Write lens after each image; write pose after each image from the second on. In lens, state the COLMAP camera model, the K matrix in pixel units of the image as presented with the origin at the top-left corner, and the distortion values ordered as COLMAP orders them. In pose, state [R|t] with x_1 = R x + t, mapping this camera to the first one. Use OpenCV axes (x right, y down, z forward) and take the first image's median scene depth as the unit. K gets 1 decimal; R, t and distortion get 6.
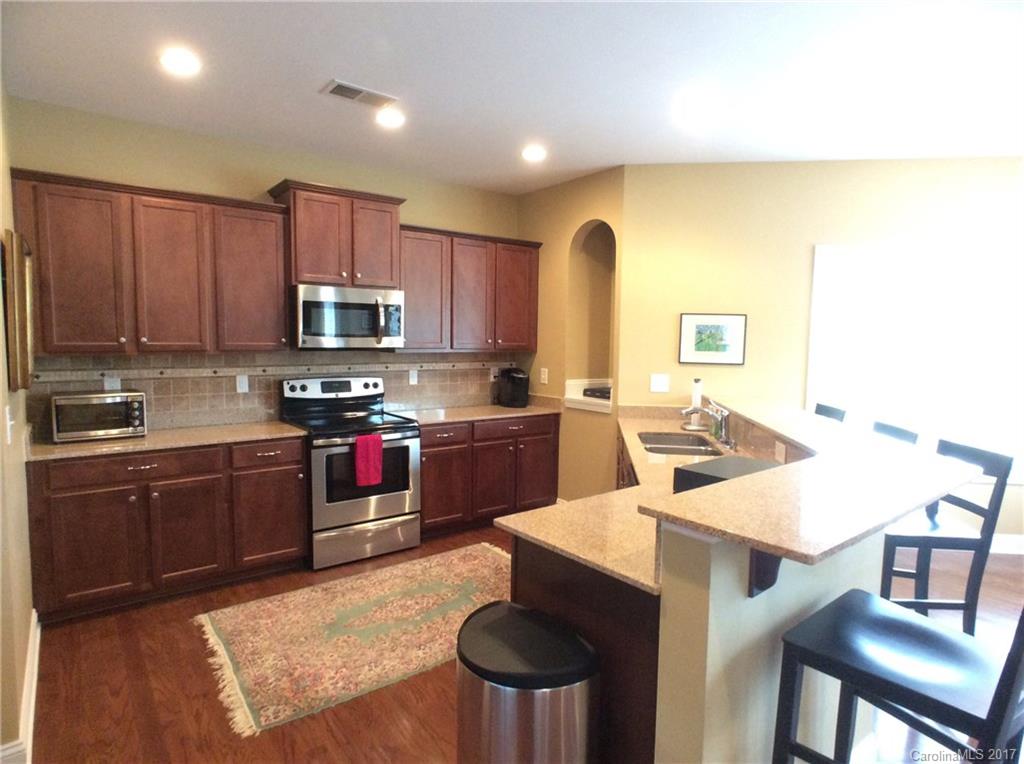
lens RADIAL K [[584.4, 0, 509.5], [0, 584.4, 380.4], [0, 0, 1]] dist [0.003226, 0.003296]
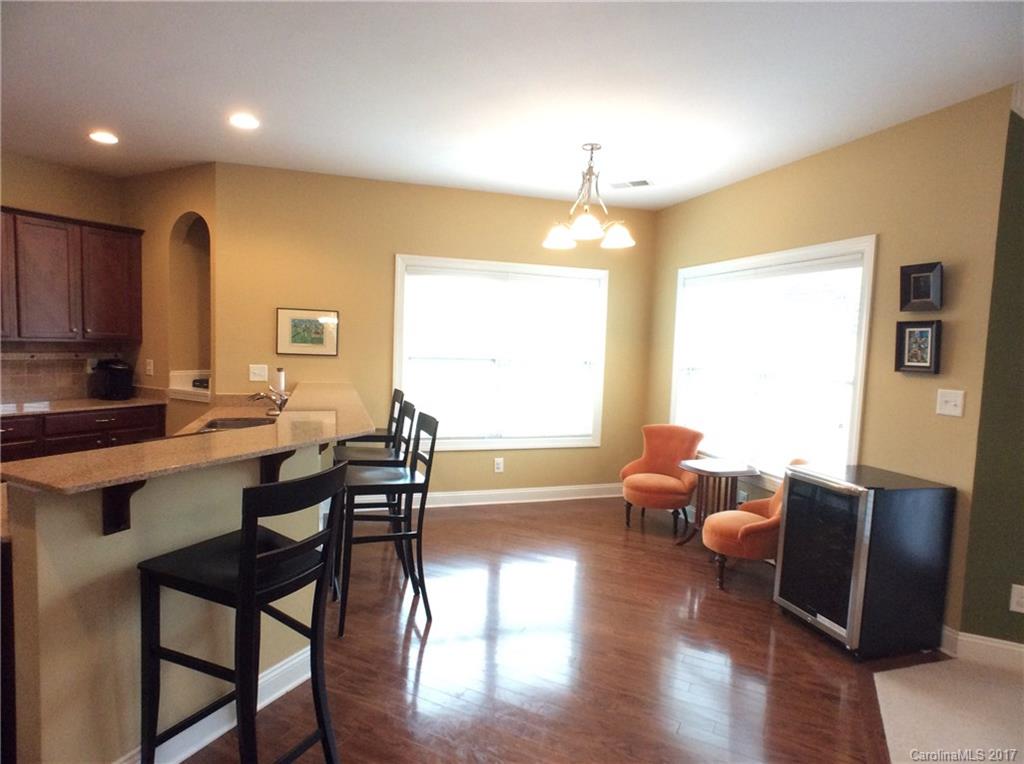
lens RADIAL K [[584.4, 0, 510.8], [0, 584.4, 386.1], [0, 0, 1]] dist [0.003226, 0.003296]
pose [[0.914666, -0.014557, 0.403949, 0.224622], [0.009393, 0.999847, 0.014761, 0.015829], [-0.404102, -0.009707, 0.914662, -0.146183]]
